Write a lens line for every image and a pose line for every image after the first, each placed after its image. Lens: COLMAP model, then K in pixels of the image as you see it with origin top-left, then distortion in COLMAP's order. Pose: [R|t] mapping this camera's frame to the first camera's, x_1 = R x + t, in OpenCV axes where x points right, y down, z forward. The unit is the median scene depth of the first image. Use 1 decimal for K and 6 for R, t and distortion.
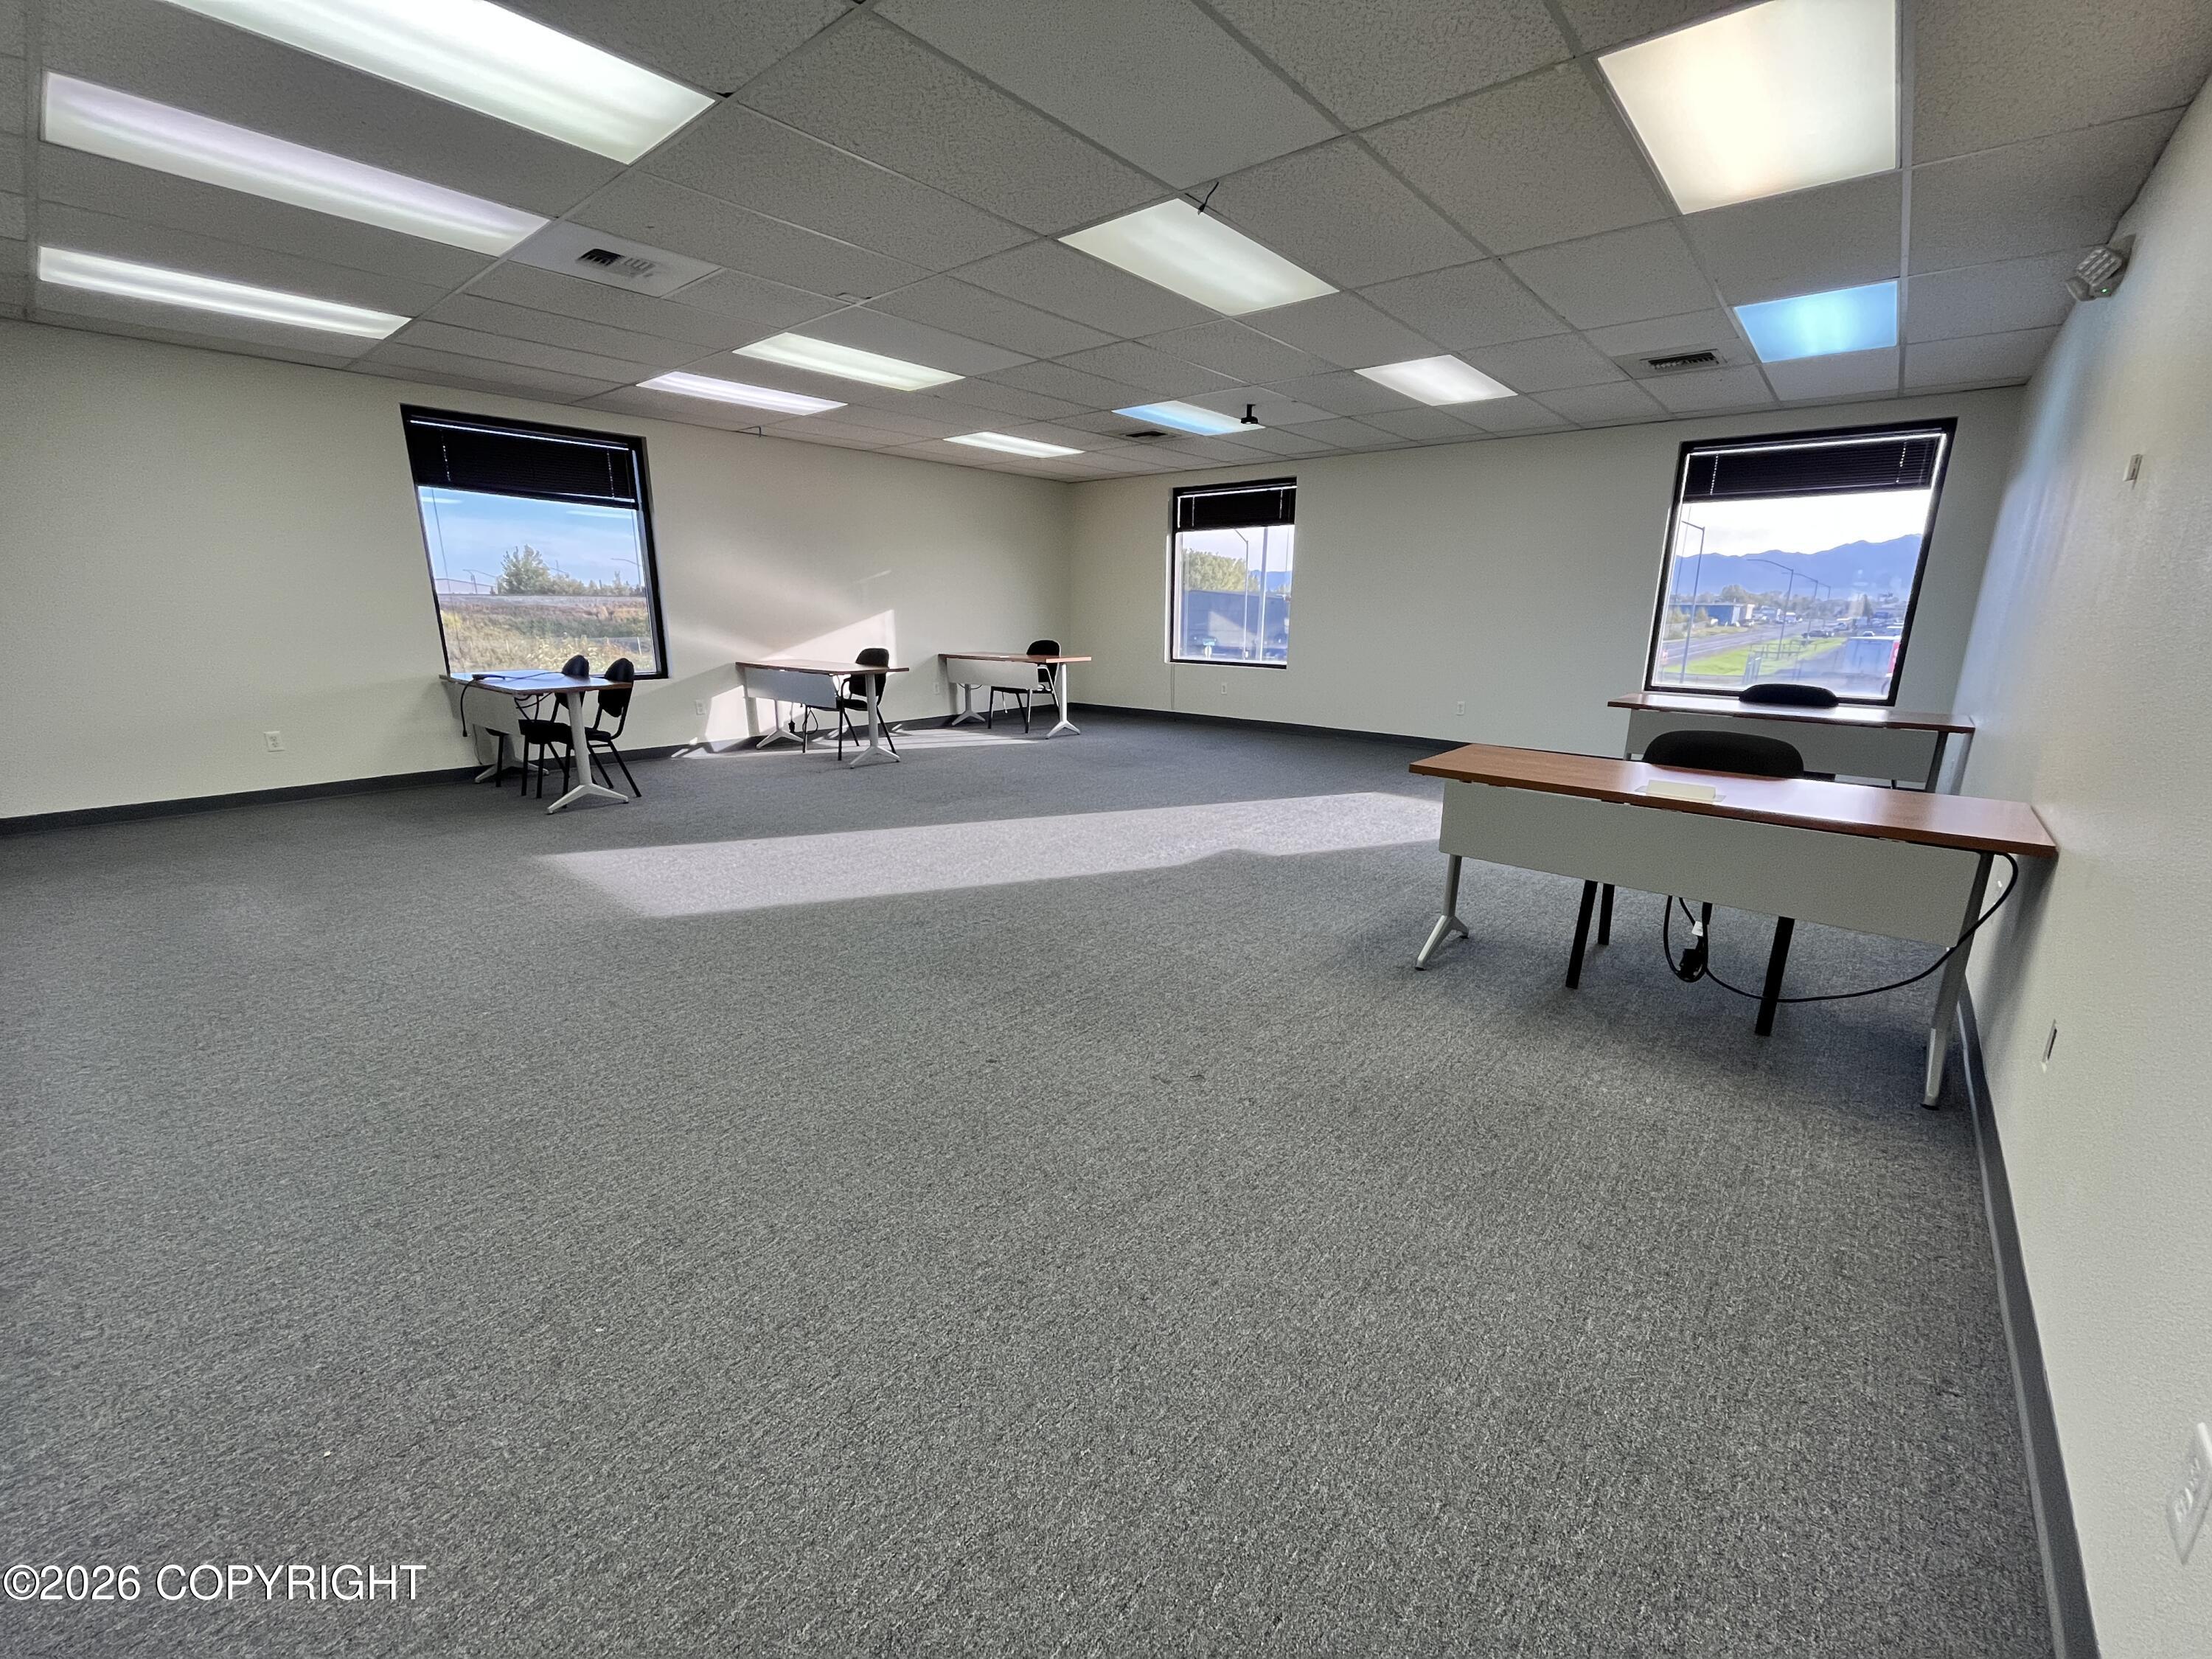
lens RADIAL K [[894.4, 0, 1111.5], [0, 894.4, 833.7], [0, 0, 1]] dist [-0.013109, 0.000014]
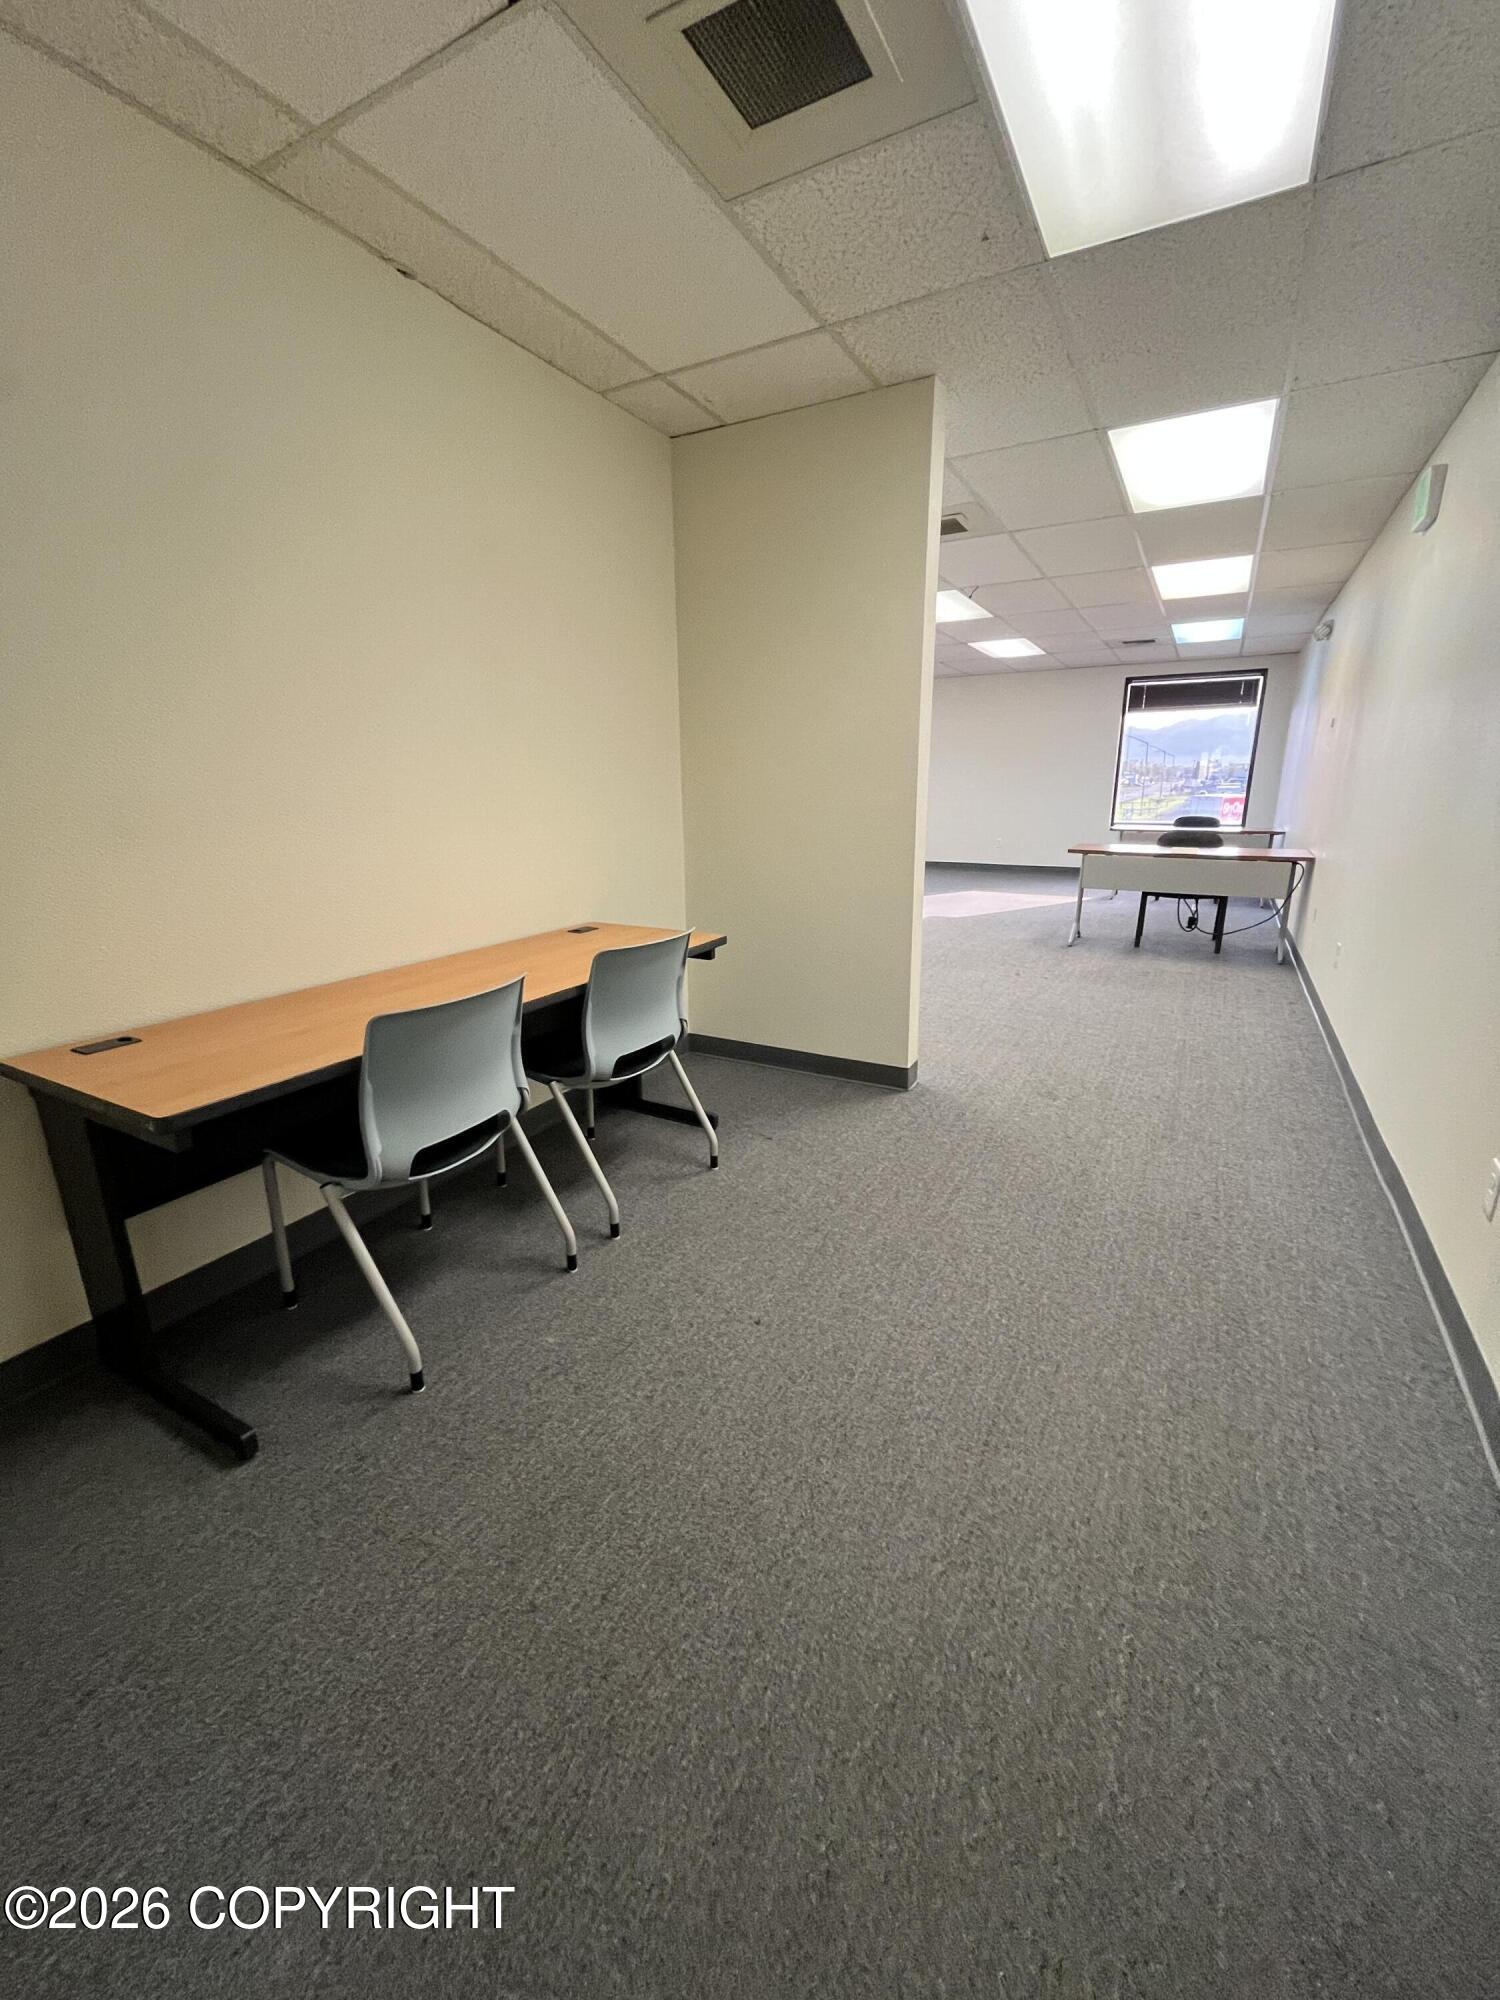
lens RADIAL K [[808.6, 0, 747.9], [0, 808.6, 1001.0], [0, 0, 1]] dist [-0.013109, 0.000014]
pose [[0.980745, -0.071219, 0.181843, -0.528079], [0.068708, 0.997435, 0.020082, 0.130424], [-0.182807, -0.007201, 0.983122, -0.522429]]
